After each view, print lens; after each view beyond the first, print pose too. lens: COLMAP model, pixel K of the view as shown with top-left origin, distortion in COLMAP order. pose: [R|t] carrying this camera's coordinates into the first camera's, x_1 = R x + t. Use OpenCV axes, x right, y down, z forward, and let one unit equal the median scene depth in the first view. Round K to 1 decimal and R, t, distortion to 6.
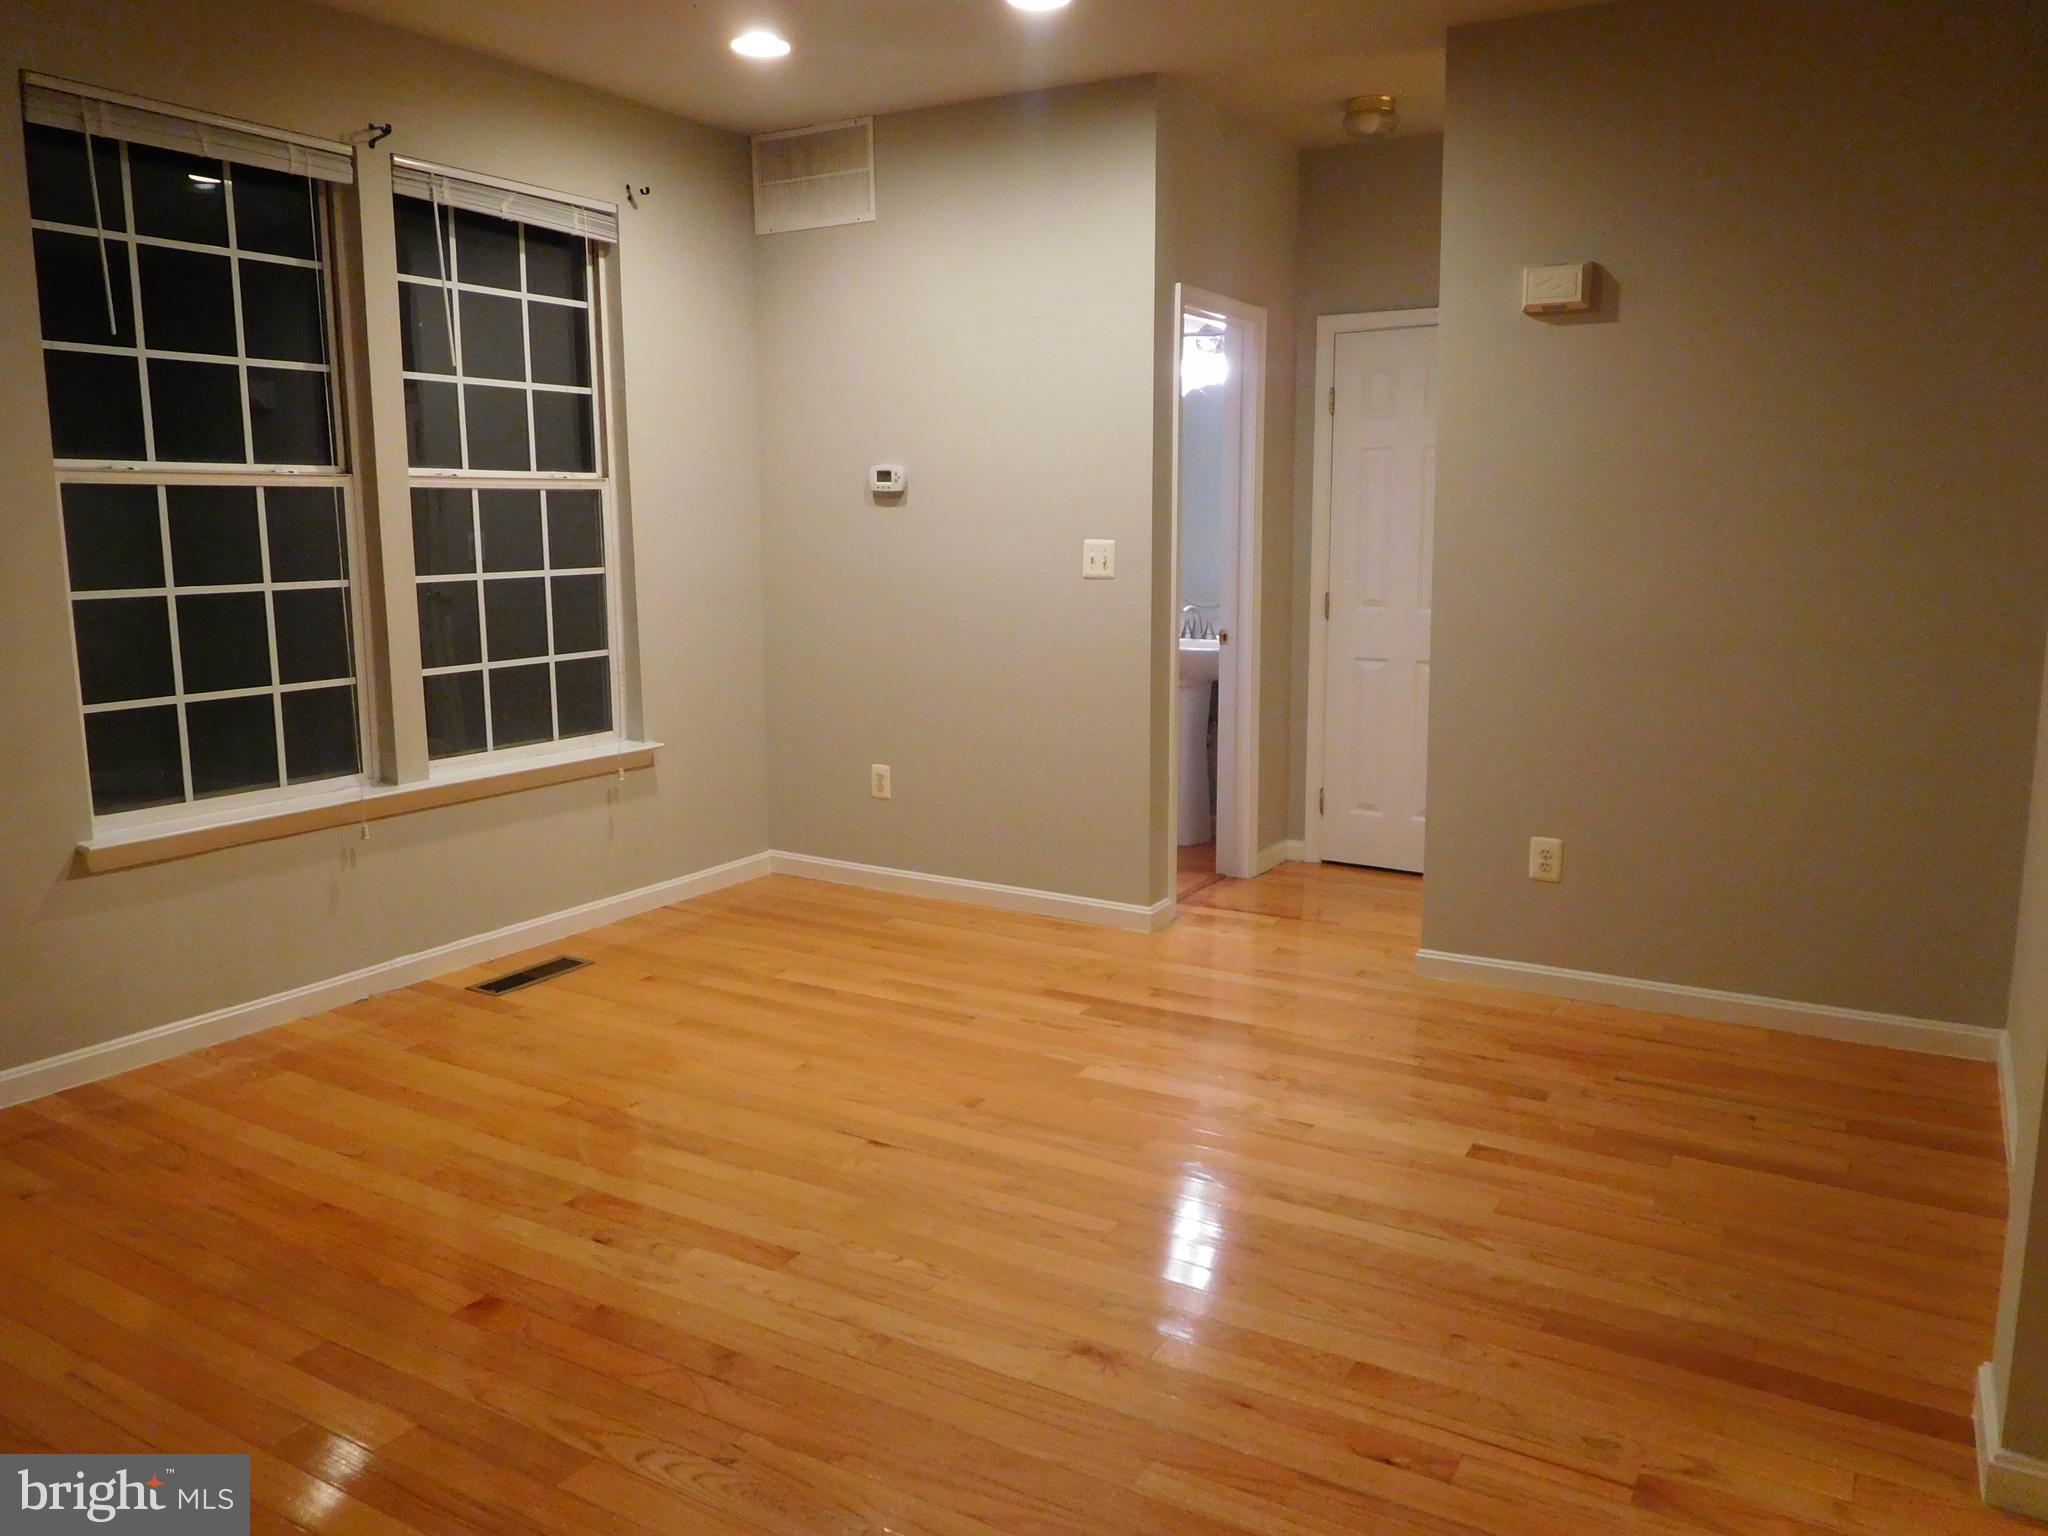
lens RADIAL K [[1514.7, 0, 1029.4], [0, 1514.7, 766.9], [0, 0, 1]] dist [-0.031064, 0.000706]
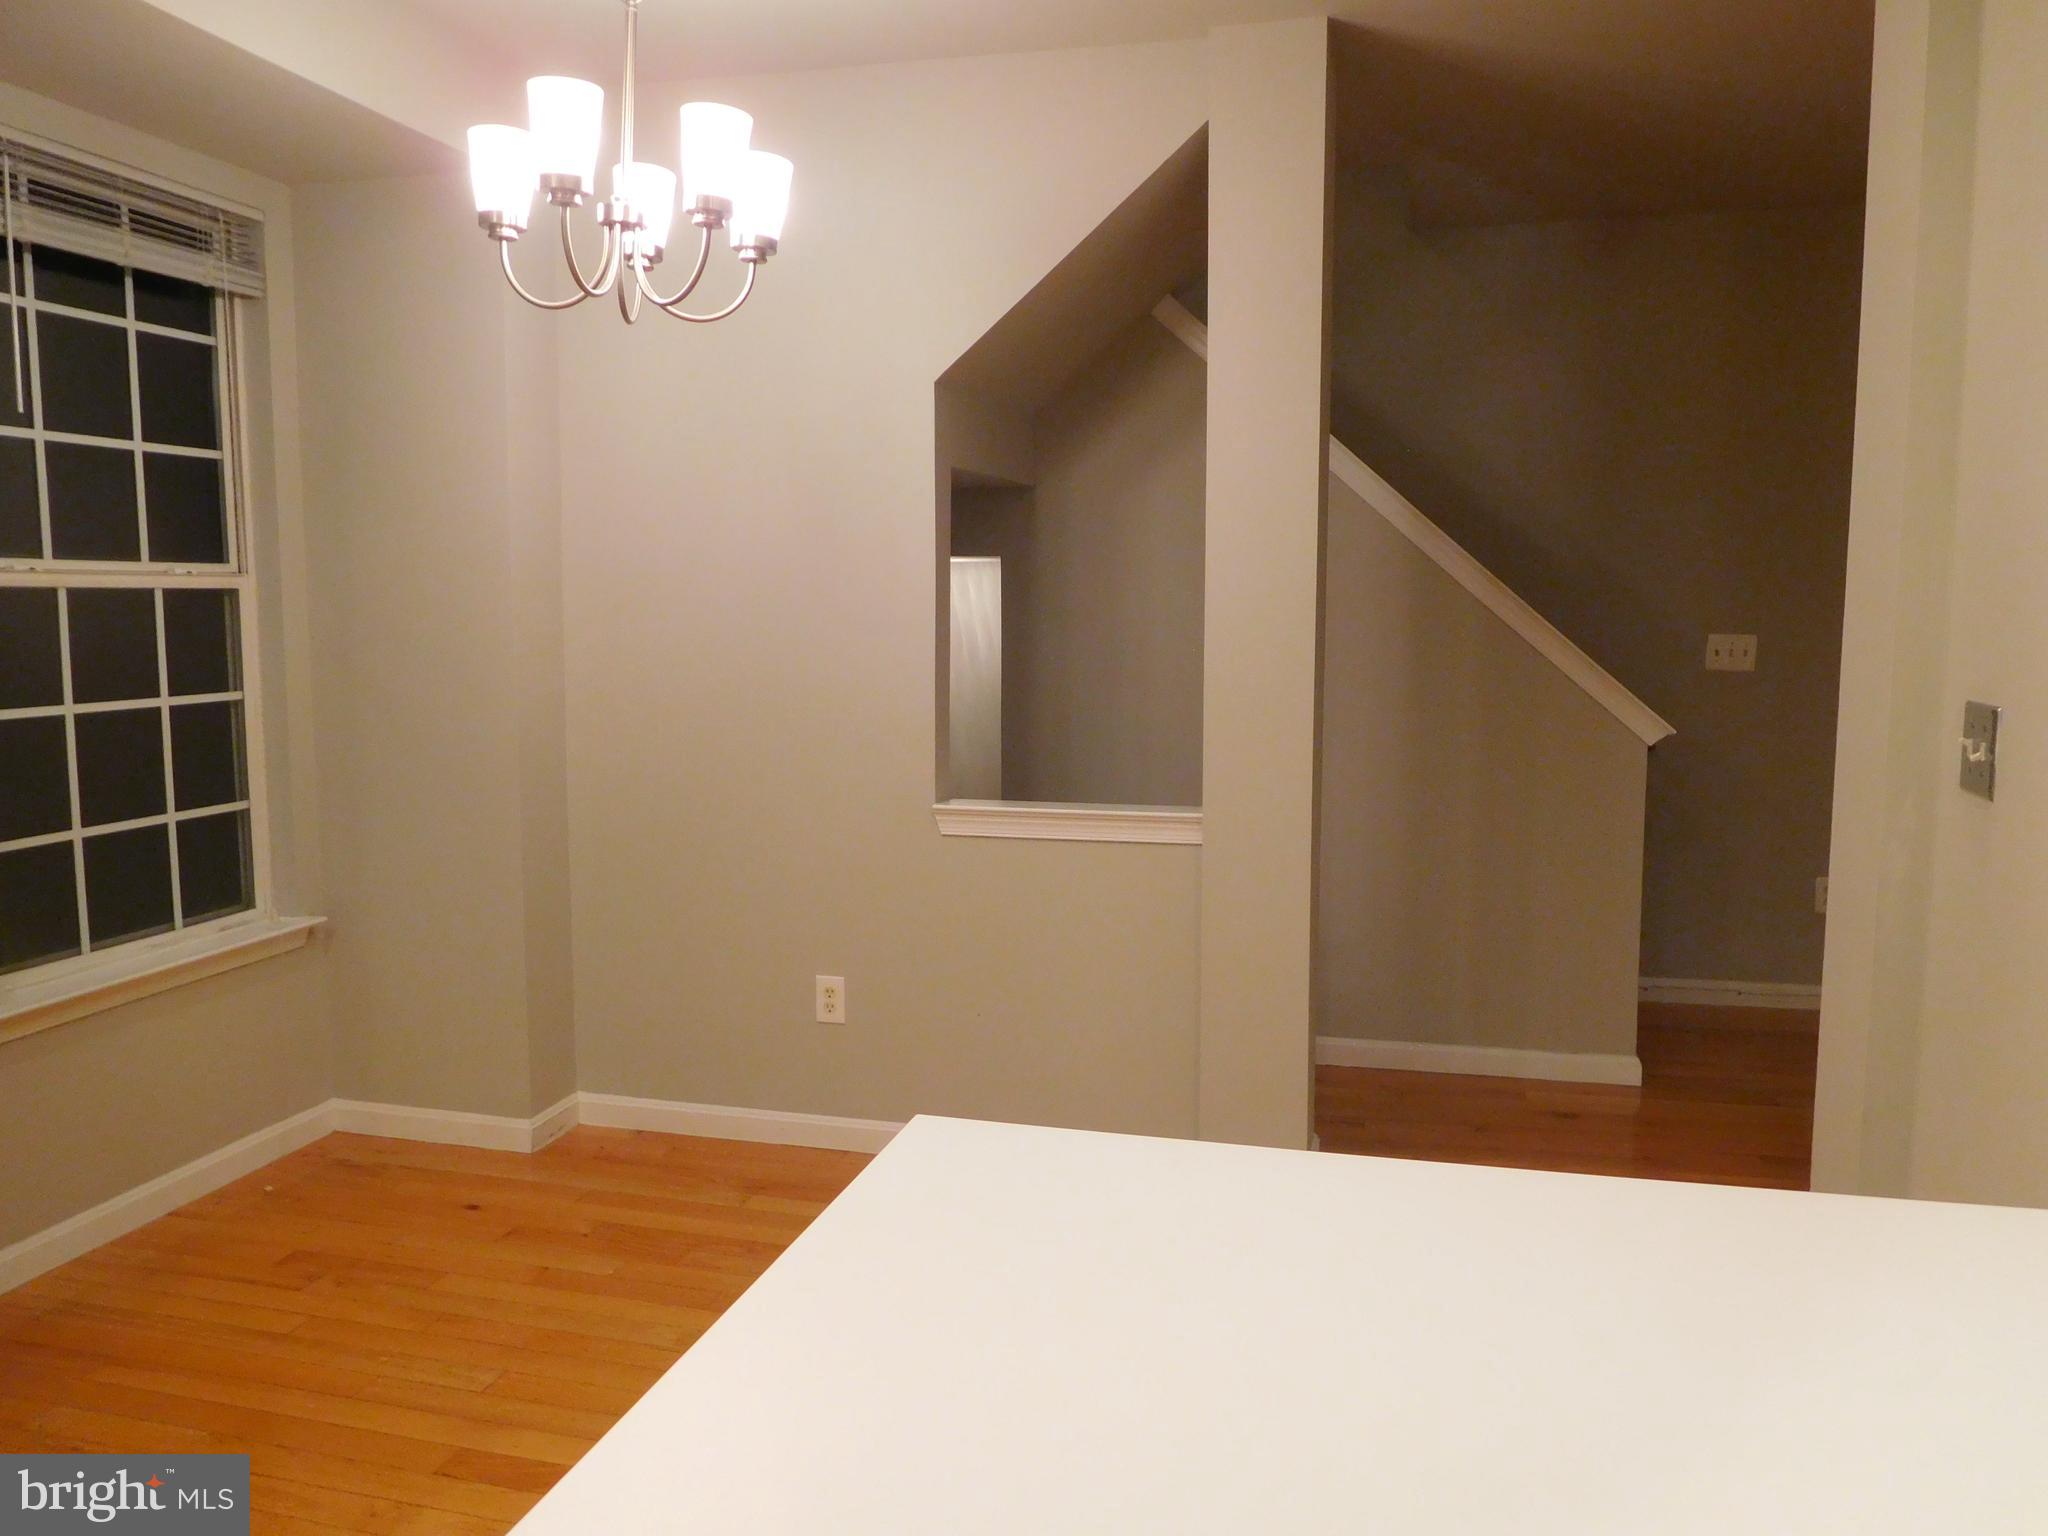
lens RADIAL K [[1514.7, 0, 1015.3], [0, 1514.7, 767.5], [0, 0, 1]] dist [-0.031064, 0.000706]
pose [[0.959723, -0.034971, 0.278761, -0.138108], [0.051430, 0.997325, -0.051947, -0.040494], [-0.276199, 0.064191, 0.958954, 0.208092]]
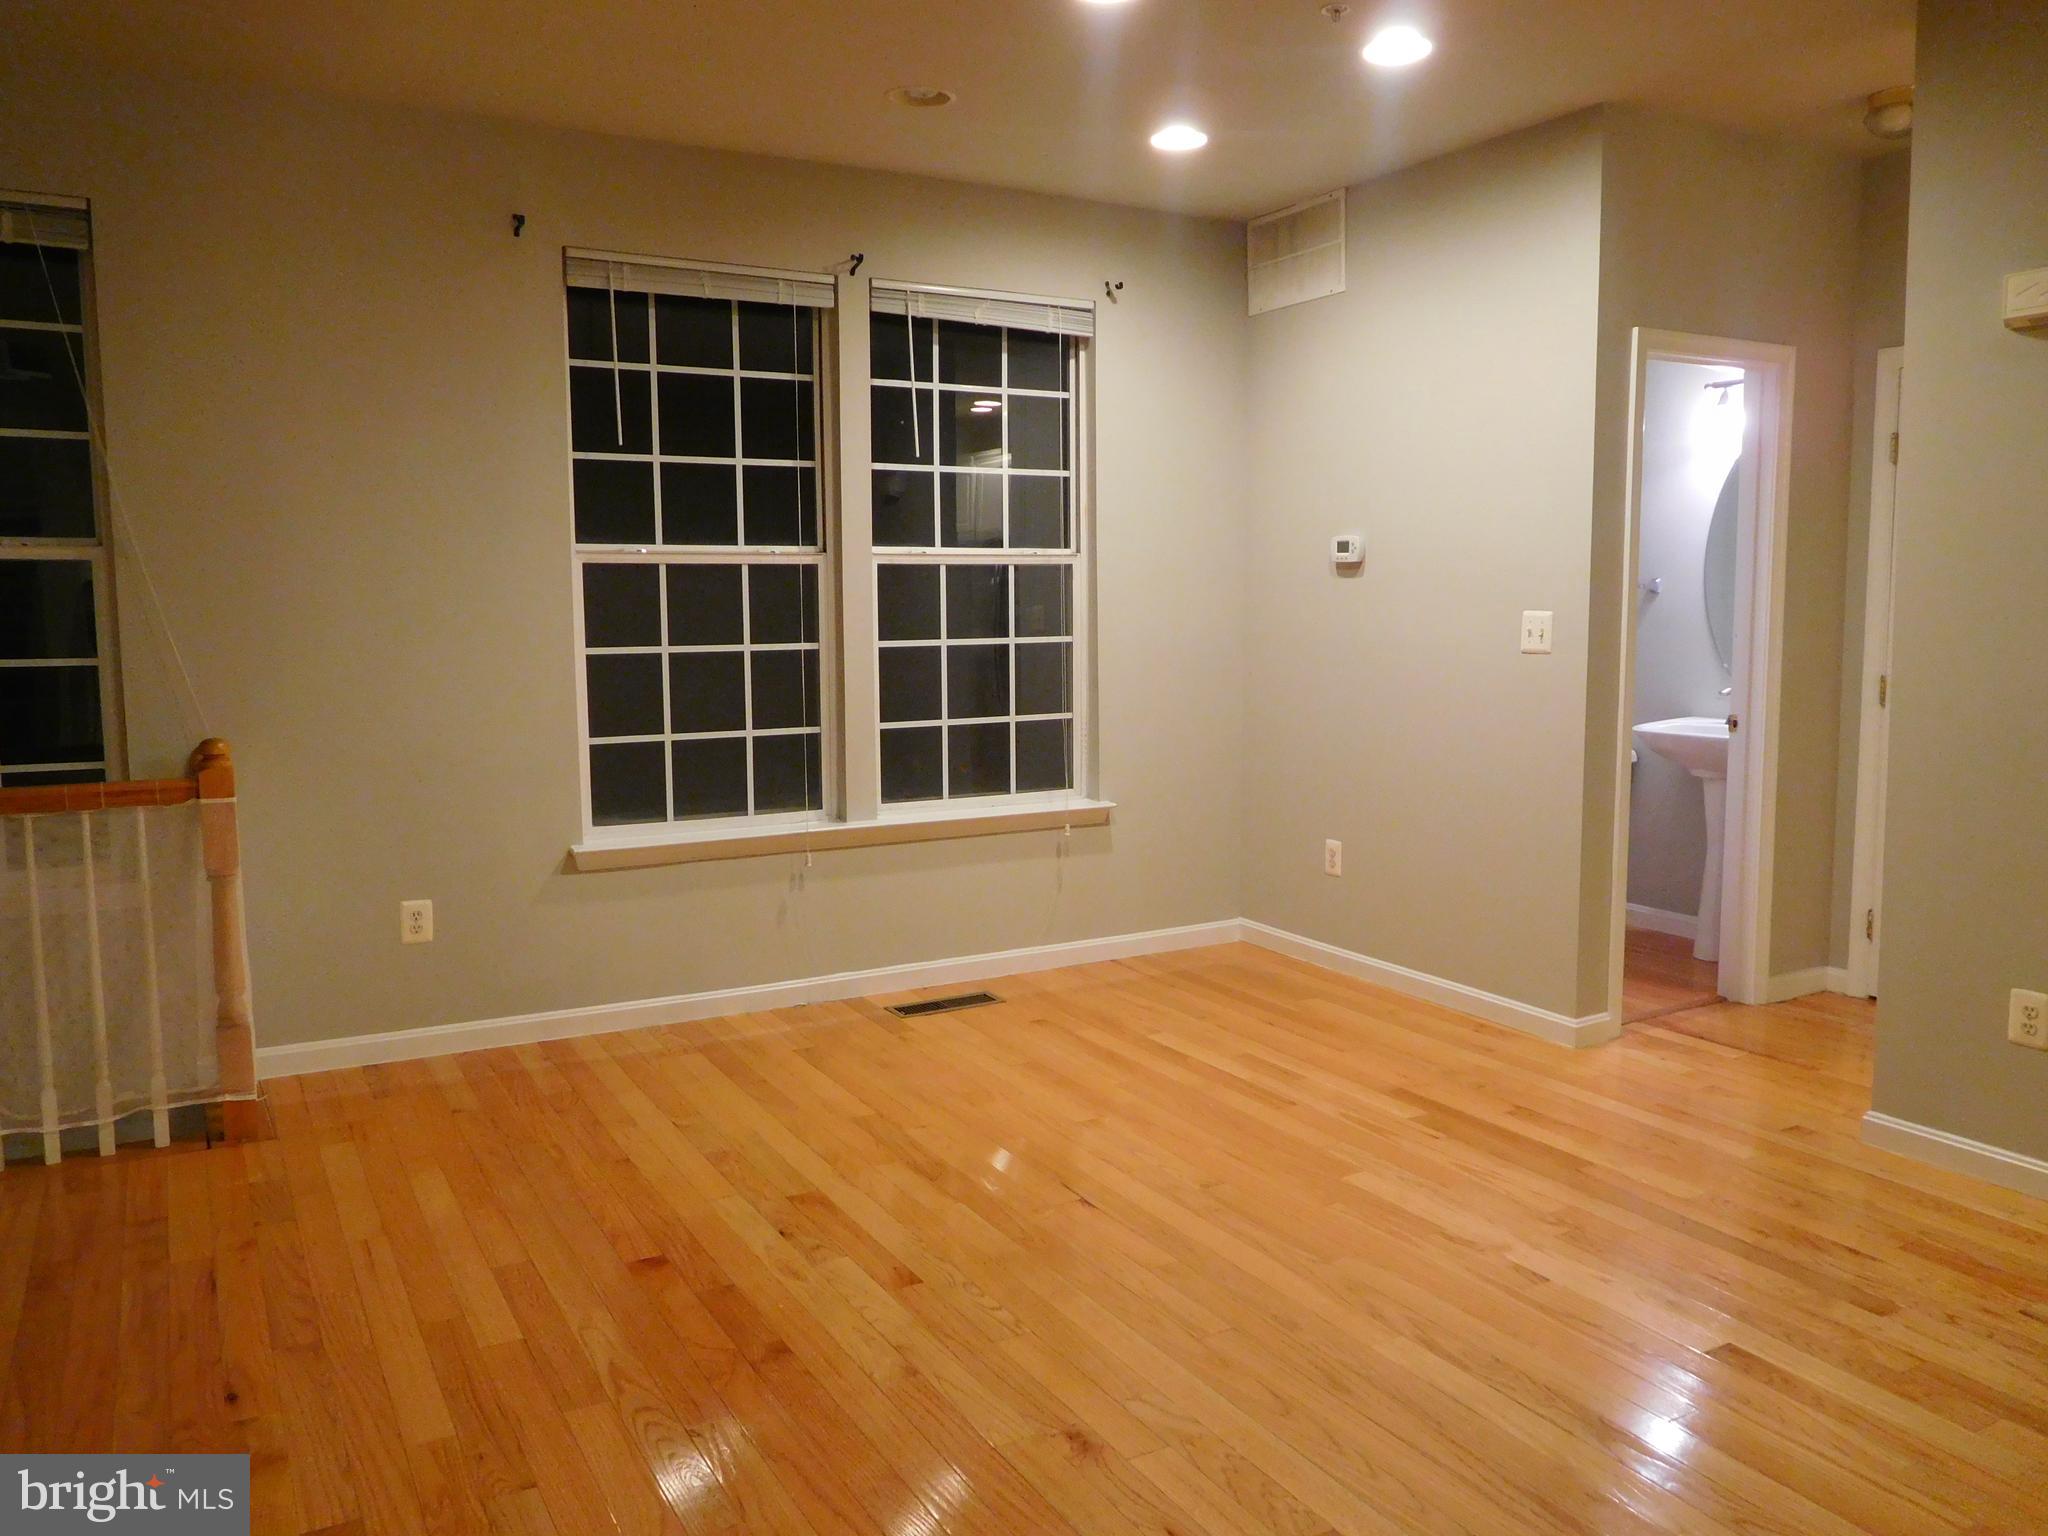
lens RADIAL K [[1514.7, 0, 1020.1], [0, 1514.7, 763.2], [0, 0, 1]] dist [-0.031064, 0.000706]
pose [[0.864895, 0.049897, -0.499467, 0.258793], [-0.076050, 0.996586, -0.032130, -0.005371], [0.496159, 0.065773, 0.865737, 0.064431]]
